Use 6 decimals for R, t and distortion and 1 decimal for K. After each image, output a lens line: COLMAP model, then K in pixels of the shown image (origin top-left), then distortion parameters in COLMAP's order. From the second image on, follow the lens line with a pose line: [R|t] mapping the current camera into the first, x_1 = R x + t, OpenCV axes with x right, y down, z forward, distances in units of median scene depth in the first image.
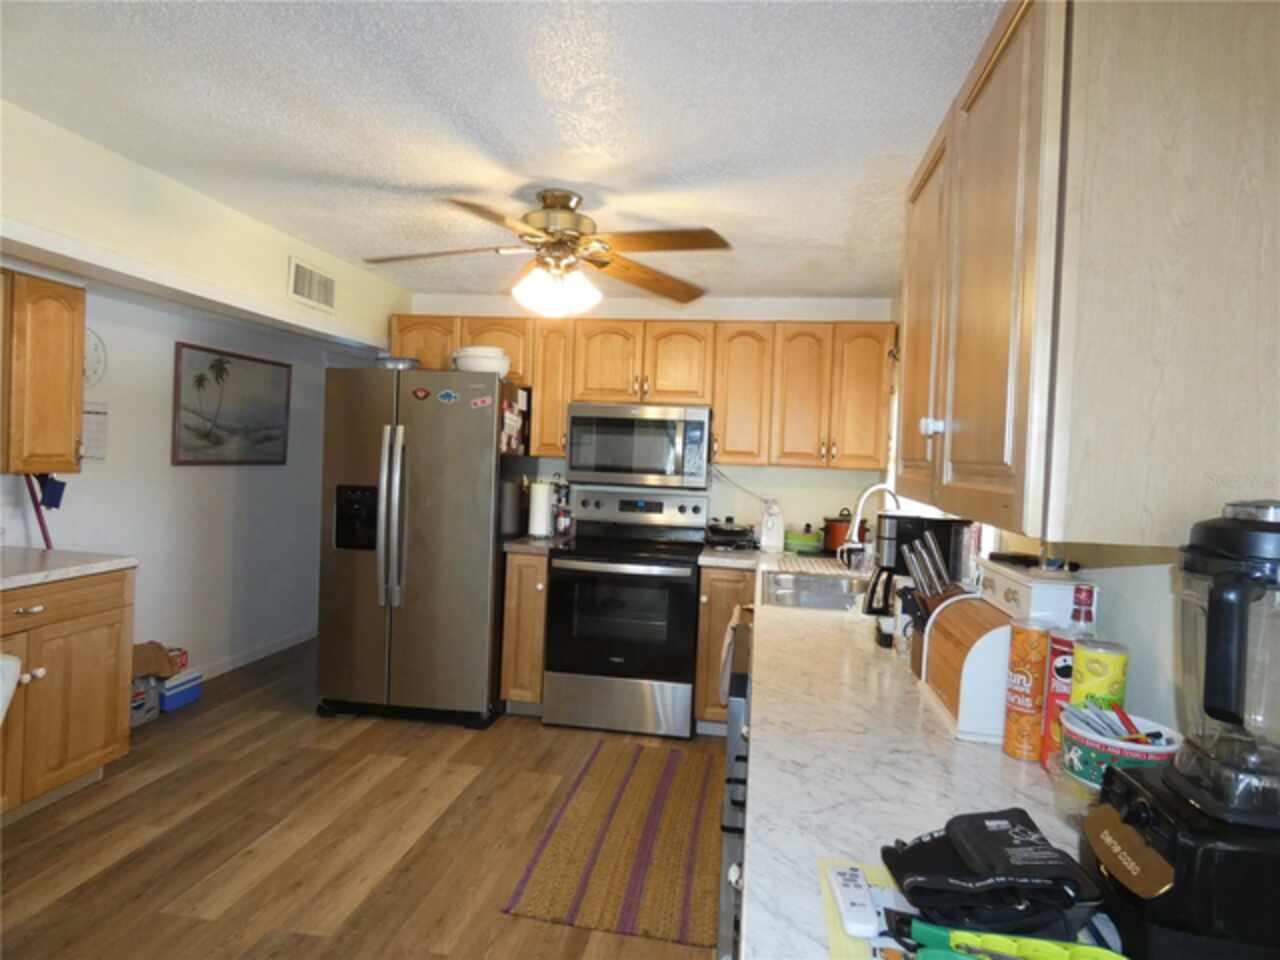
lens RADIAL K [[774.3, 0, 639.6], [0, 774.3, 475.8], [0, 0, 1]] dist [-0.001201, -0.000848]
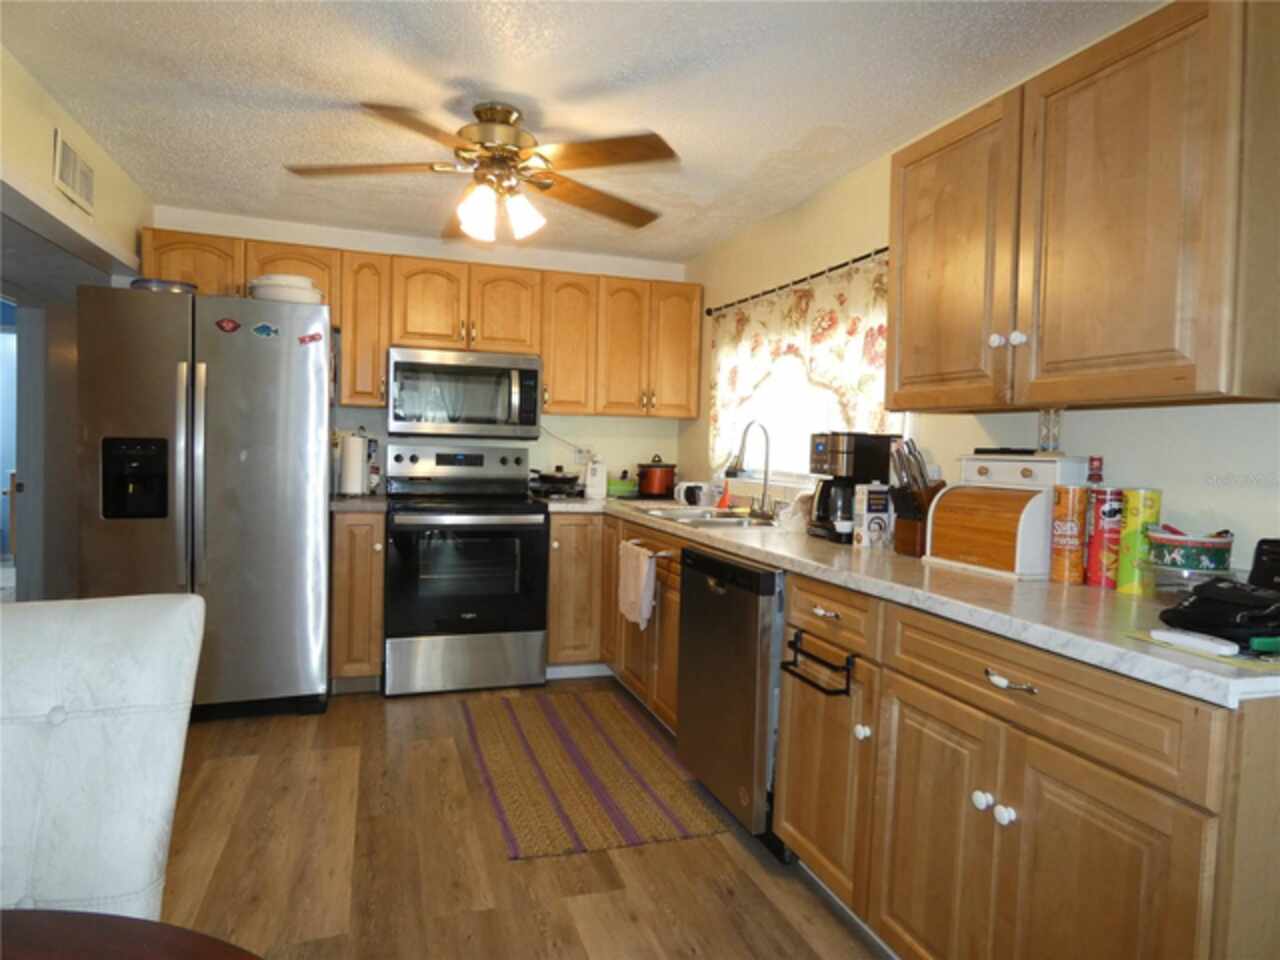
lens RADIAL K [[774.3, 0, 644.3], [0, 774.3, 481.2], [0, 0, 1]] dist [-0.001201, -0.000848]
pose [[0.879599, -0.040439, 0.473993, -0.288697], [0.025783, 0.998968, 0.037382, 0.041068], [-0.475016, -0.020660, 0.879735, 0.057219]]
